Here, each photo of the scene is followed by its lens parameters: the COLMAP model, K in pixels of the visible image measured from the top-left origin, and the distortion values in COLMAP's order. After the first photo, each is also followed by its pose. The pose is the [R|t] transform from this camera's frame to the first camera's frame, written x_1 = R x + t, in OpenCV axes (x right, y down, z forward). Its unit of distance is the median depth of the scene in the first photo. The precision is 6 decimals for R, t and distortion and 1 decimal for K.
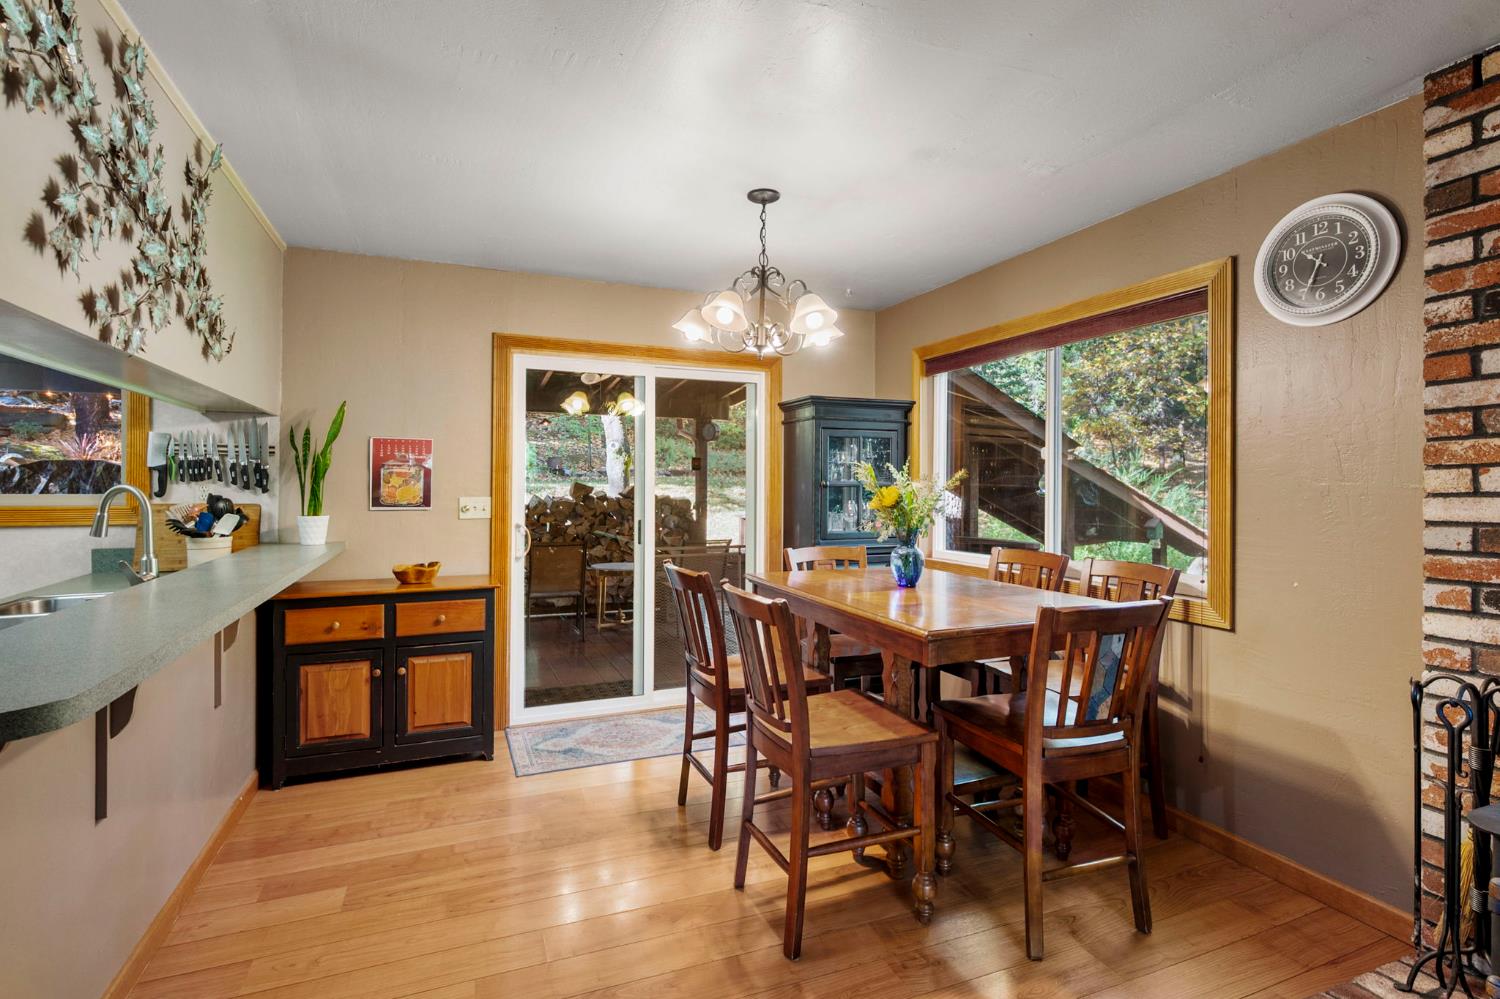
lens RADIAL K [[712.2, 0, 744.9], [0, 712.2, 483.1], [0, 0, 1]] dist [0.001557, -0.001381]
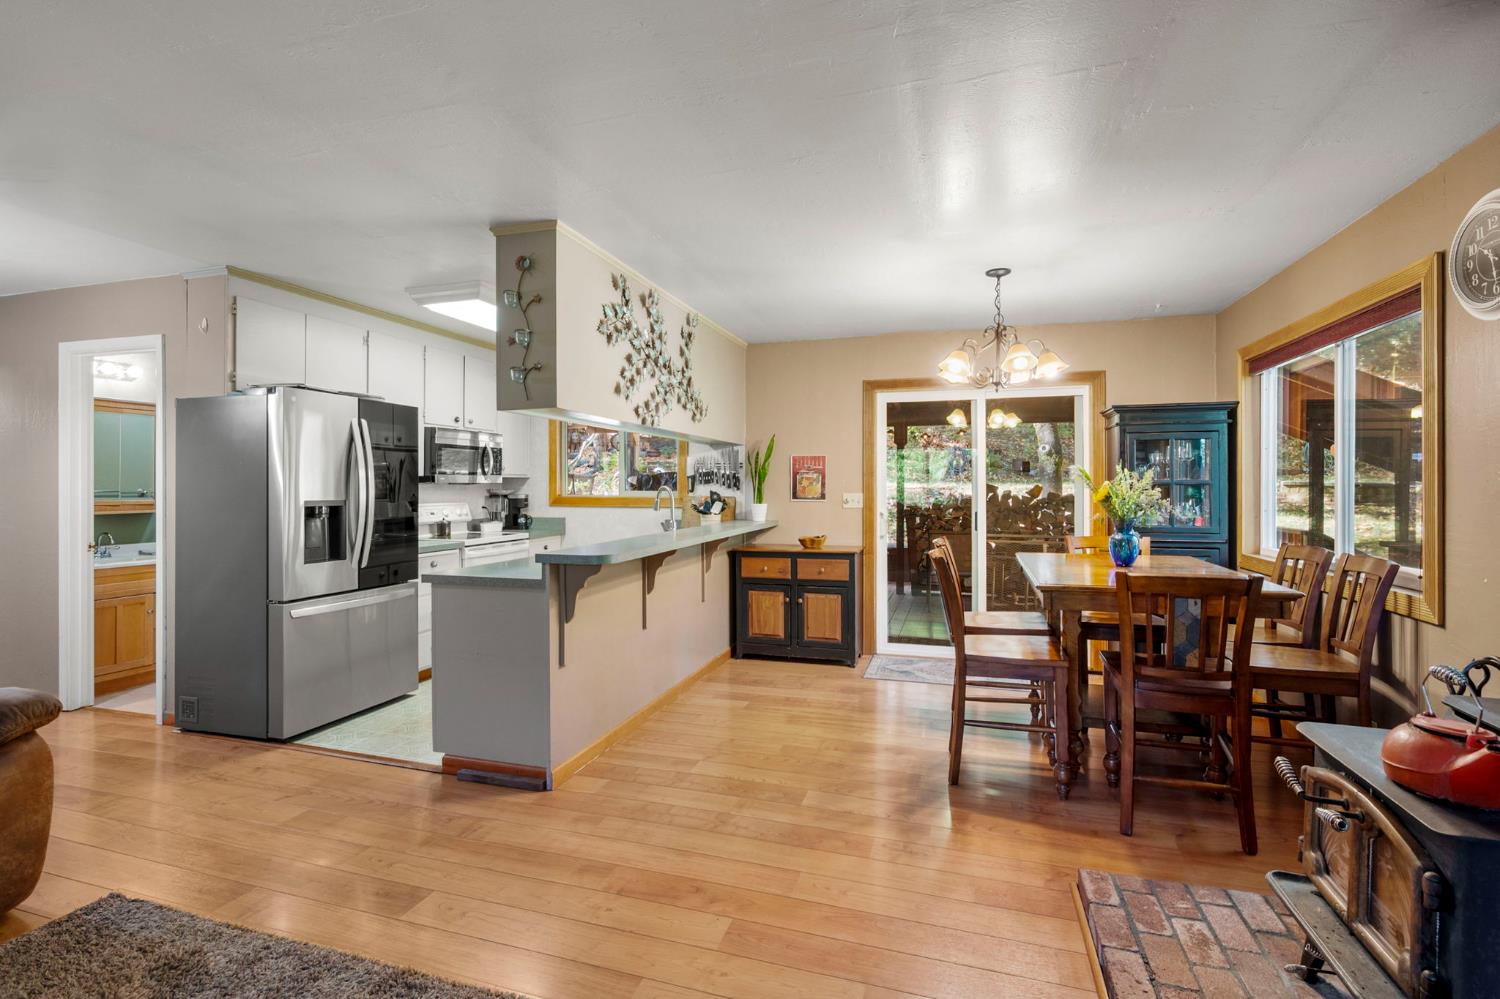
lens RADIAL K [[712.2, 0, 753.4], [0, 712.2, 485.1], [0, 0, 1]] dist [0.001557, -0.001381]
pose [[0.771316, -0.005375, -0.636430, 0.462605], [0.006534, 0.999979, -0.000526, 0.002410], [0.636419, -0.003752, 0.771334, -0.308985]]
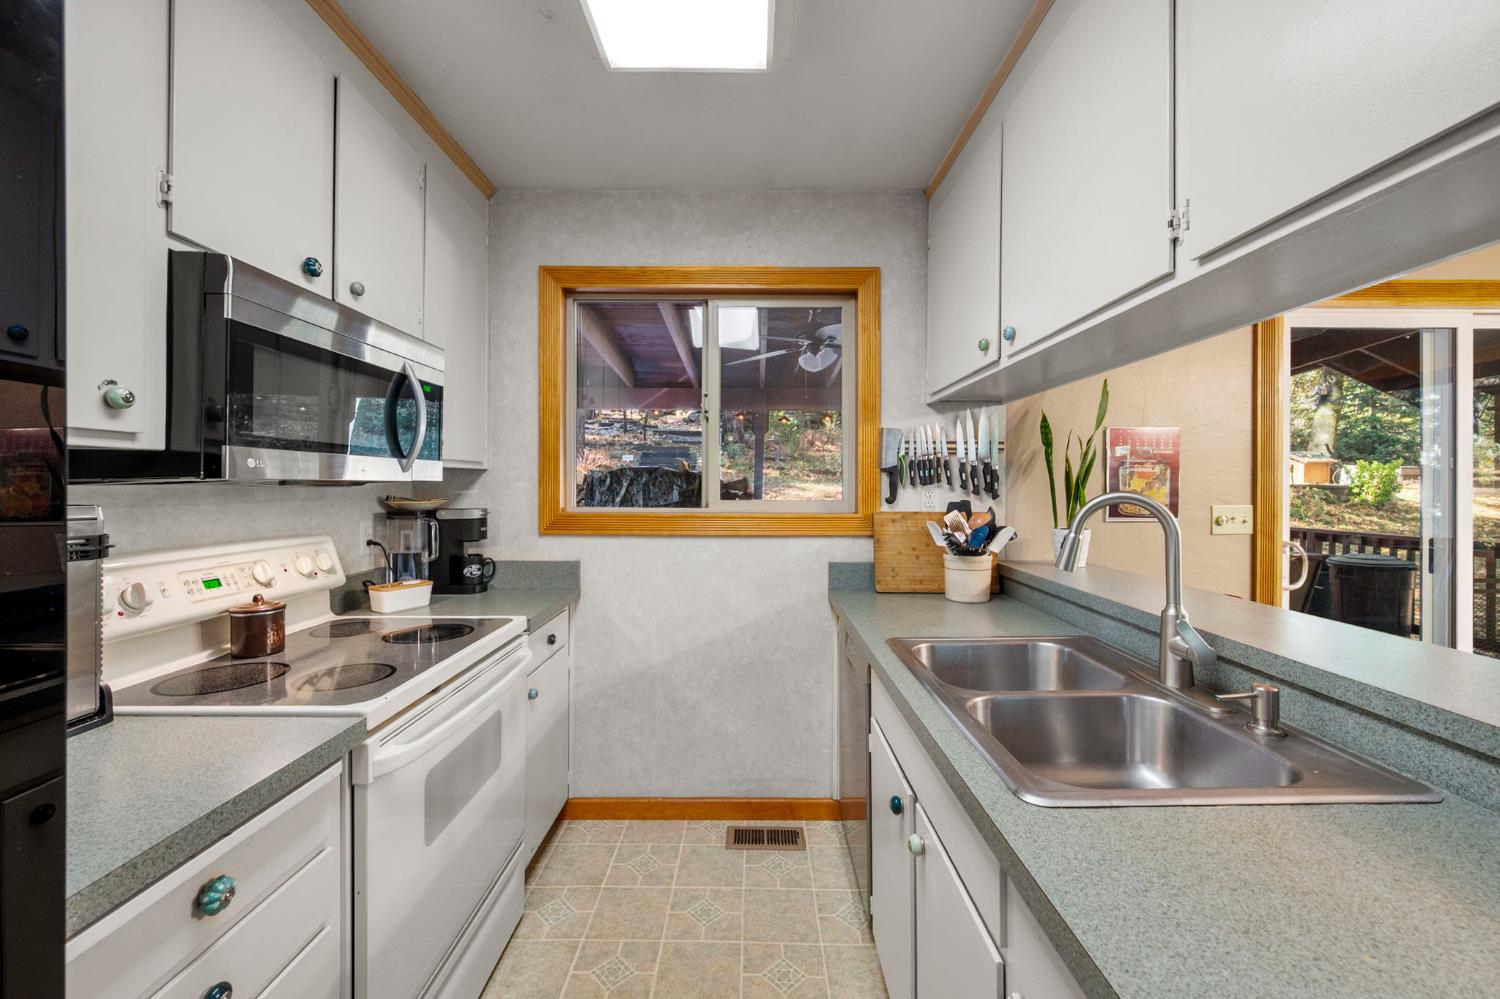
lens RADIAL K [[606.9, 0, 752.1], [0, 606.9, 489.6], [0, 0, 1]] dist [-0.003783, -0.000086]
pose [[0.922504, -0.000755, -0.385988, -0.688965], [0.004231, 0.999958, 0.008155, -0.003987], [0.385965, -0.009156, 0.922468, 0.265691]]
